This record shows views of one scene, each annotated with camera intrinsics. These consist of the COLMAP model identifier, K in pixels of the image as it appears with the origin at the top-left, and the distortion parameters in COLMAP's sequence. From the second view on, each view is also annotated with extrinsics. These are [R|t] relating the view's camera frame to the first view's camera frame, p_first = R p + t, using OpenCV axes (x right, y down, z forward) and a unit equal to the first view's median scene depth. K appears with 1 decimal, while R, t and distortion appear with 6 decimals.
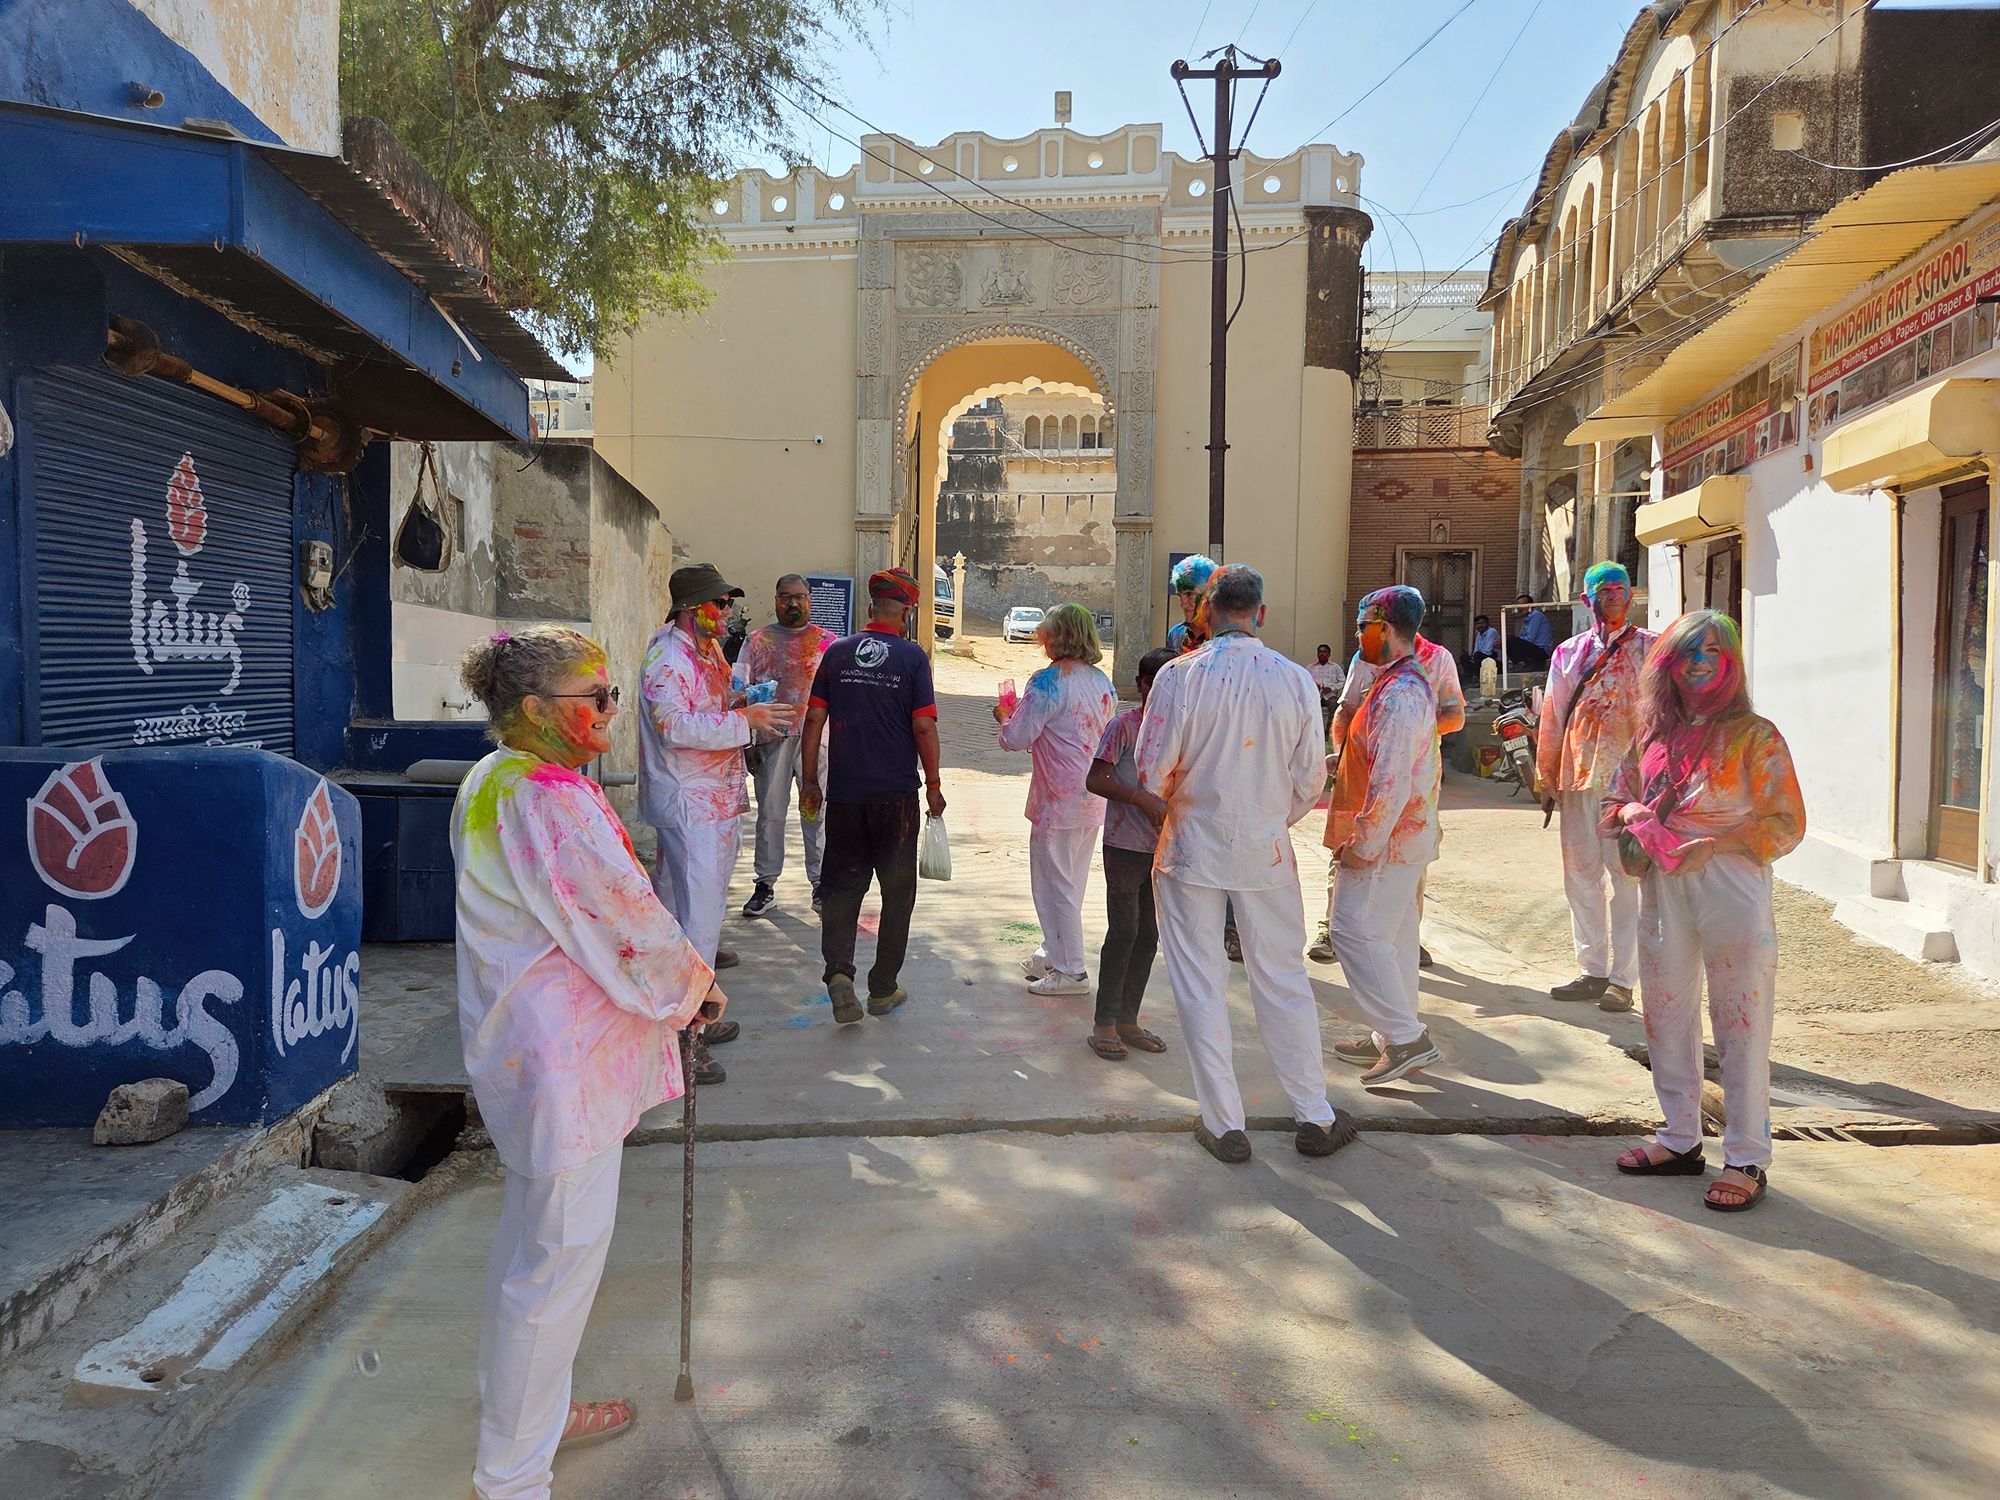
lens RADIAL K [[1336.9, 0, 977.9], [0, 1336.9, 748.9], [0, 0, 1]] dist [0.078286, -0.068151]
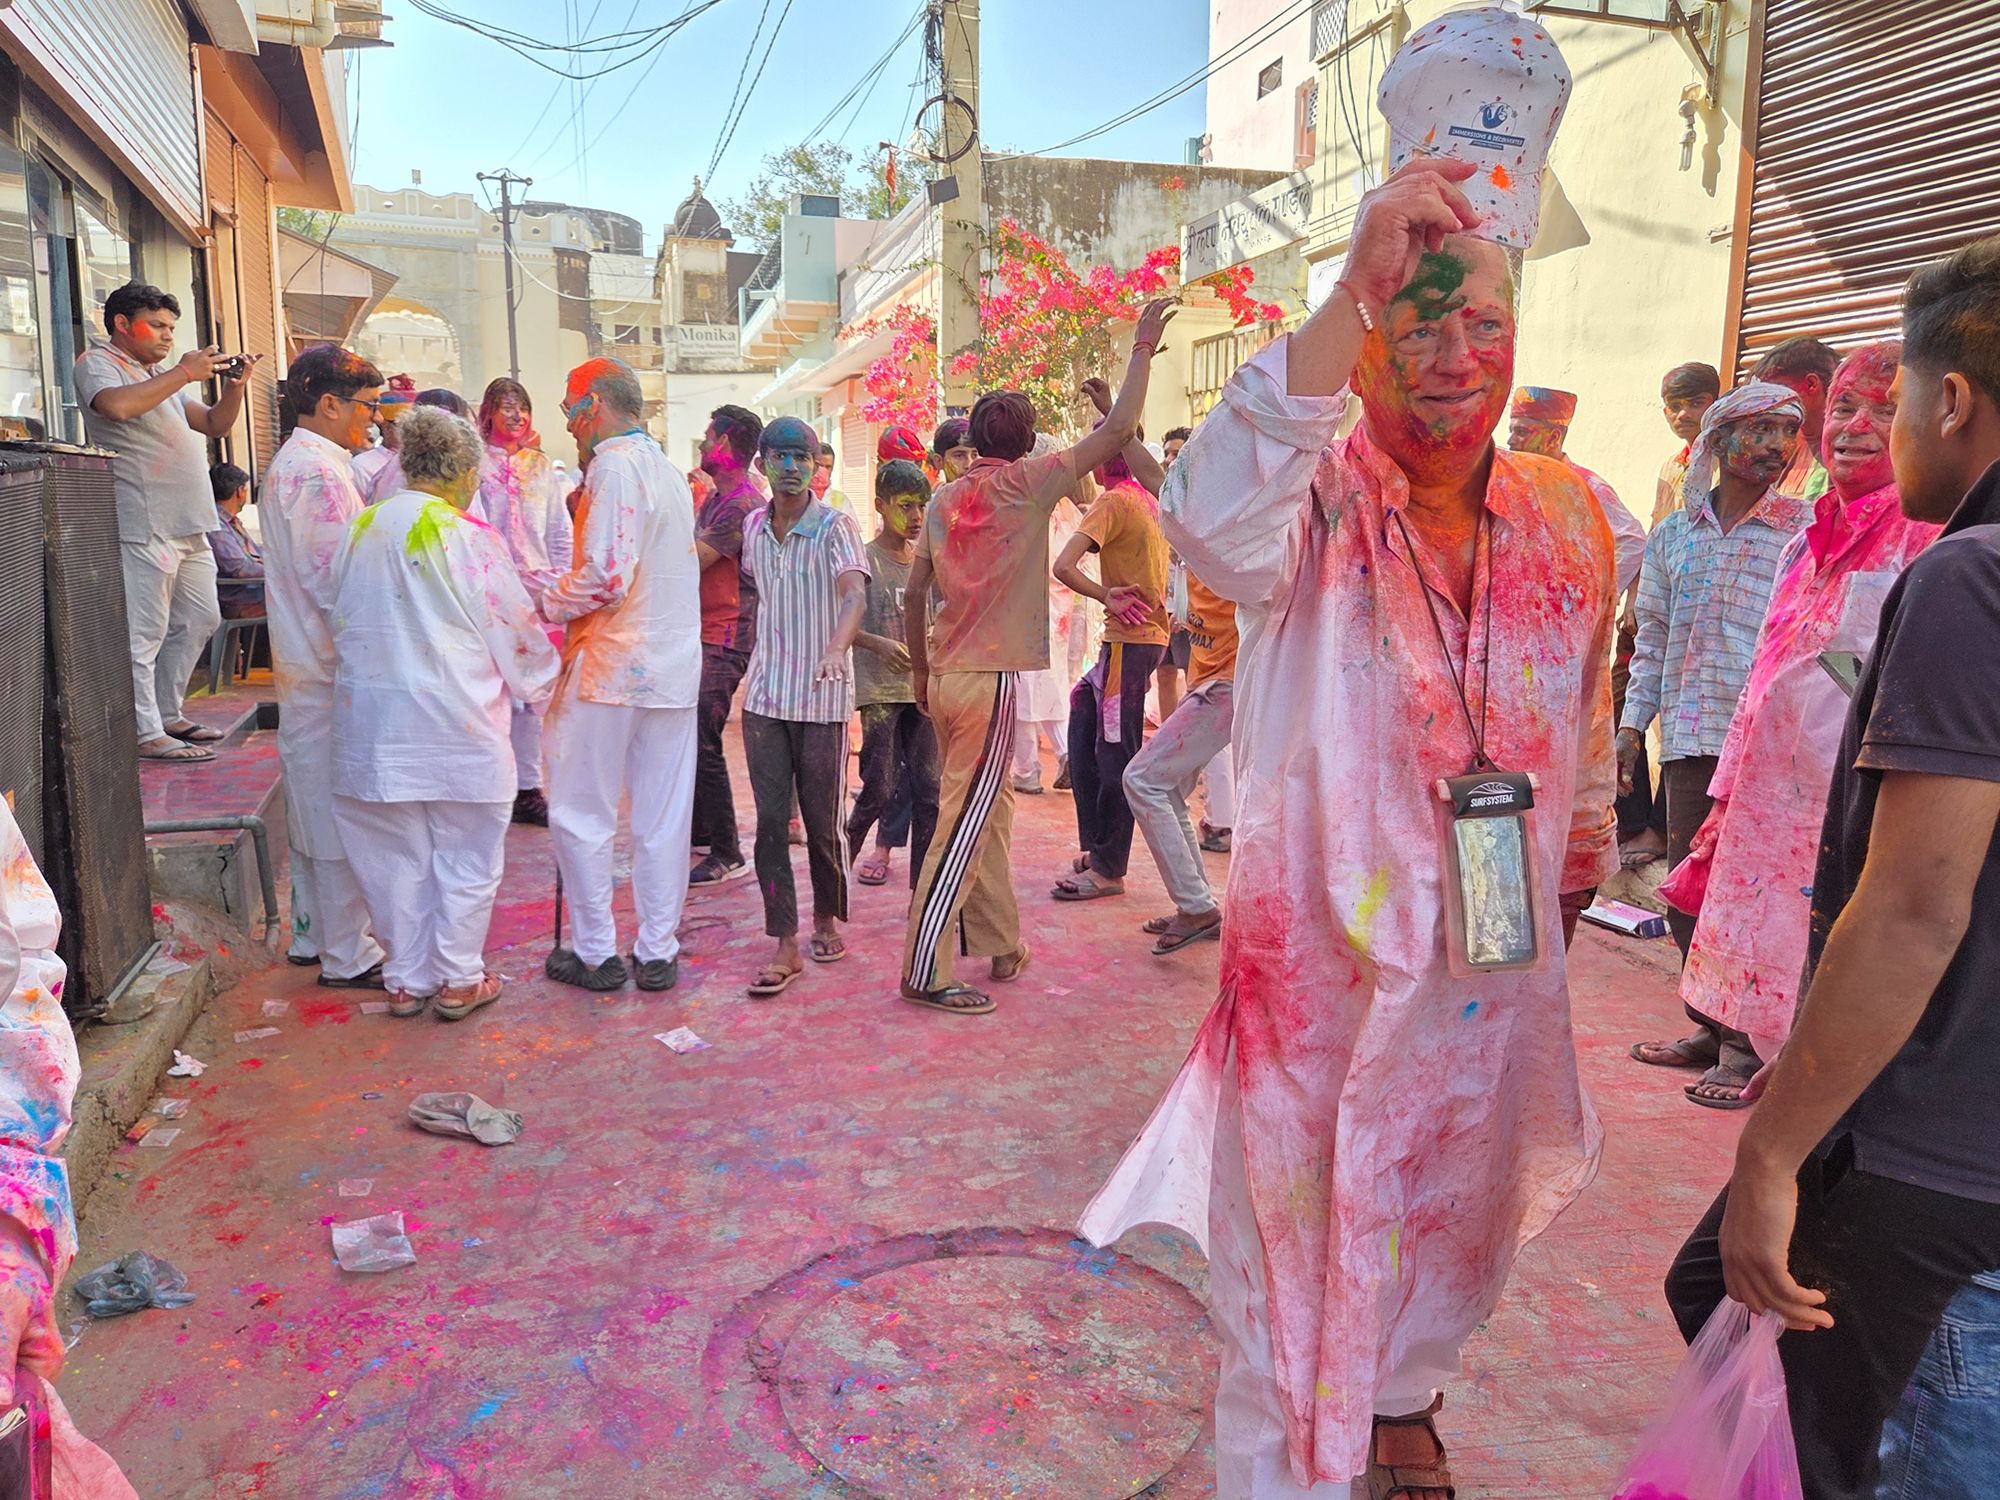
lens RADIAL K [[1351.5, 0, 958.8], [0, 1351.5, 723.7], [0, 0, 1]] dist [0.069105, -0.058724]
pose [[0.908113, -0.068318, 0.413115, -0.089878], [0.022309, 0.993093, 0.115192, 0.071619], [-0.418131, -0.095391, 0.903364, -1.076662]]
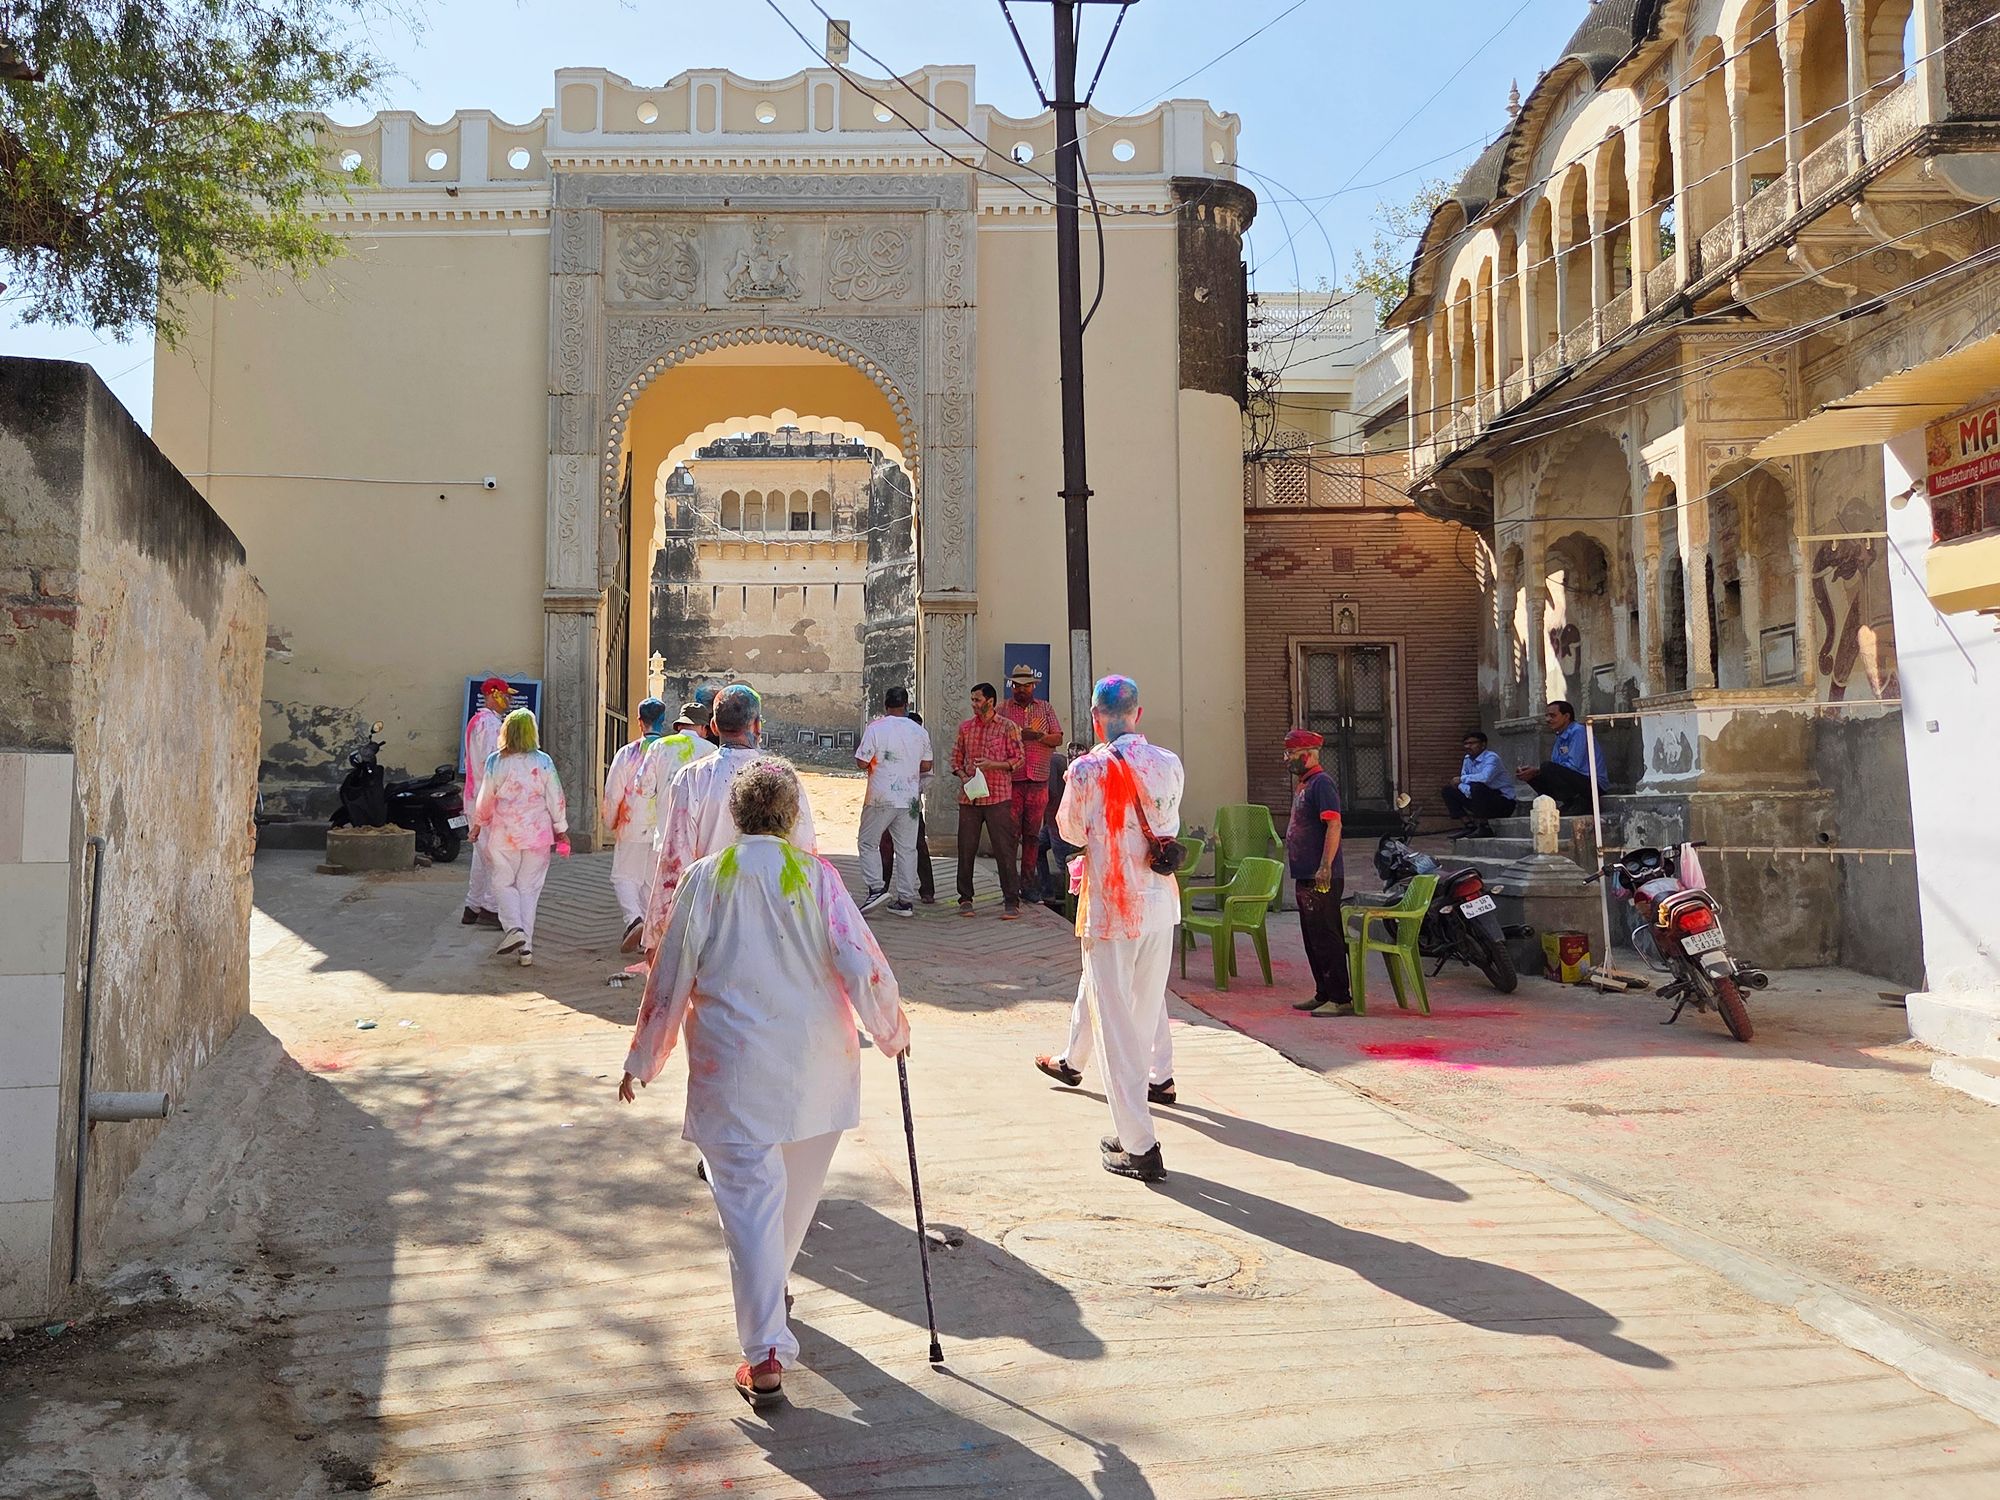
lens RADIAL K [[1595.6, 0, 816.0], [0, 1595.6, 690.9], [0, 0, 1]] dist [0.067288, -0.061996]
pose [[0.994042, -0.003102, 0.108955, -0.043914], [0.016891, 0.991903, -0.125869, -0.018440], [-0.107683, 0.126959, 0.986045, 0.191021]]
